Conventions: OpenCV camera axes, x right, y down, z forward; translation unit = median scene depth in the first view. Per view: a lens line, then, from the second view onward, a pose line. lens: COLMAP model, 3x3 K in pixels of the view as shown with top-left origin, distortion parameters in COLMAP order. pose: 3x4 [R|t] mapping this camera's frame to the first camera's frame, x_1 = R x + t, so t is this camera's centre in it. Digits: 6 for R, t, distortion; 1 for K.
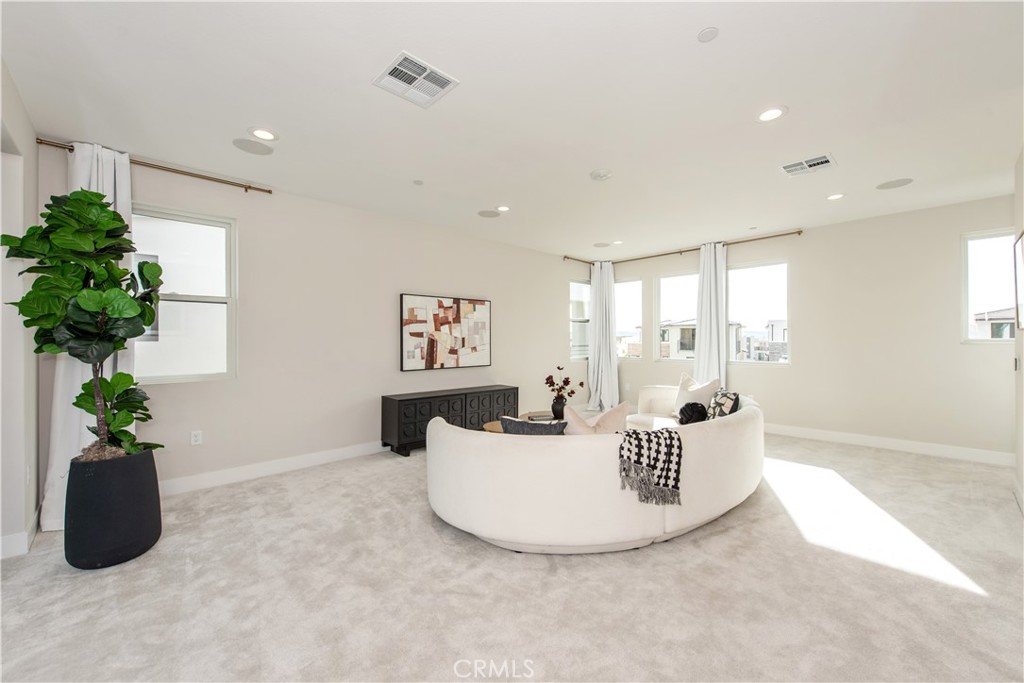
lens RADIAL K [[400.8, 0, 511.5], [0, 400.8, 346.2], [0, 0, 1]] dist [0.004364, -0.000349]
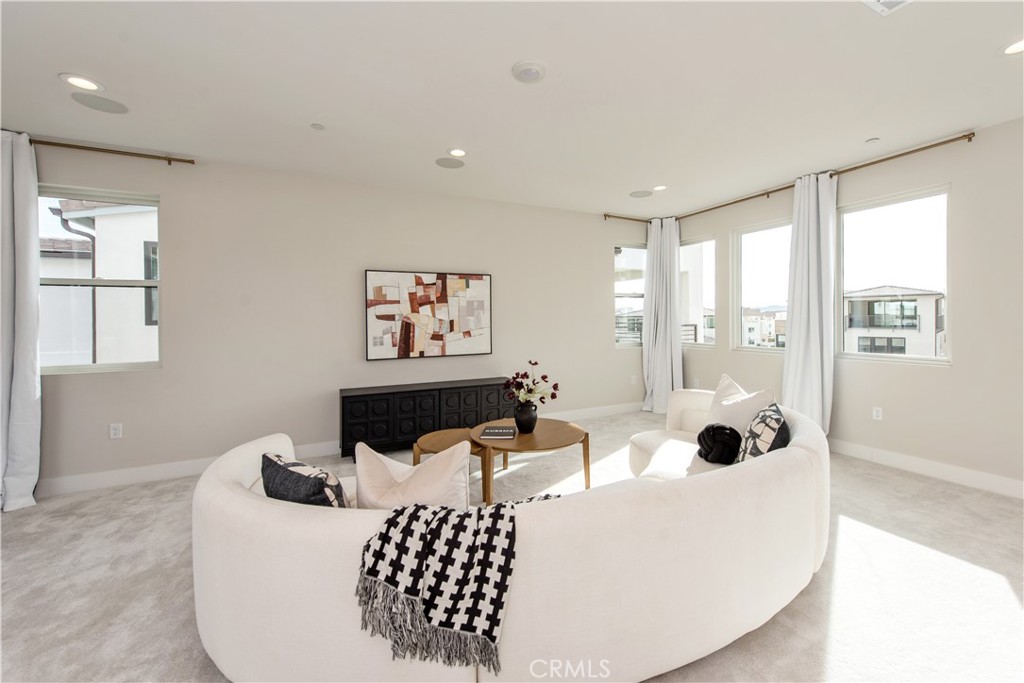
lens RADIAL K [[407.2, 0, 517.6], [0, 407.2, 329.6], [0, 0, 1]] dist [0.001975, -0.000197]
pose [[0.956758, 0.001373, -0.290881, 0.268234], [0.003057, 0.999886, 0.014774, -0.014456], [0.290868, -0.015024, 0.956645, 0.244610]]
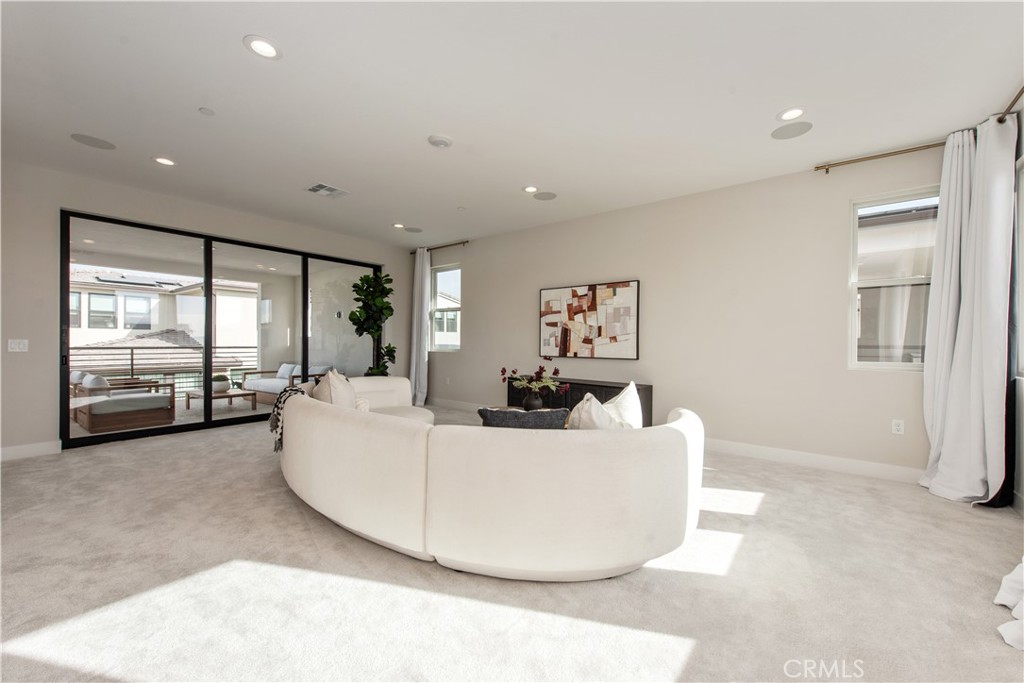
lens RADIAL K [[400.8, 0, 511.5], [0, 400.8, 346.2], [0, 0, 1]] dist [0.004364, -0.000349]
pose [[0.137916, 0.026255, -0.990096, 0.803285], [-0.014646, 0.999593, 0.024467, 0.005274], [0.990336, 0.011127, 0.138245, 0.705674]]
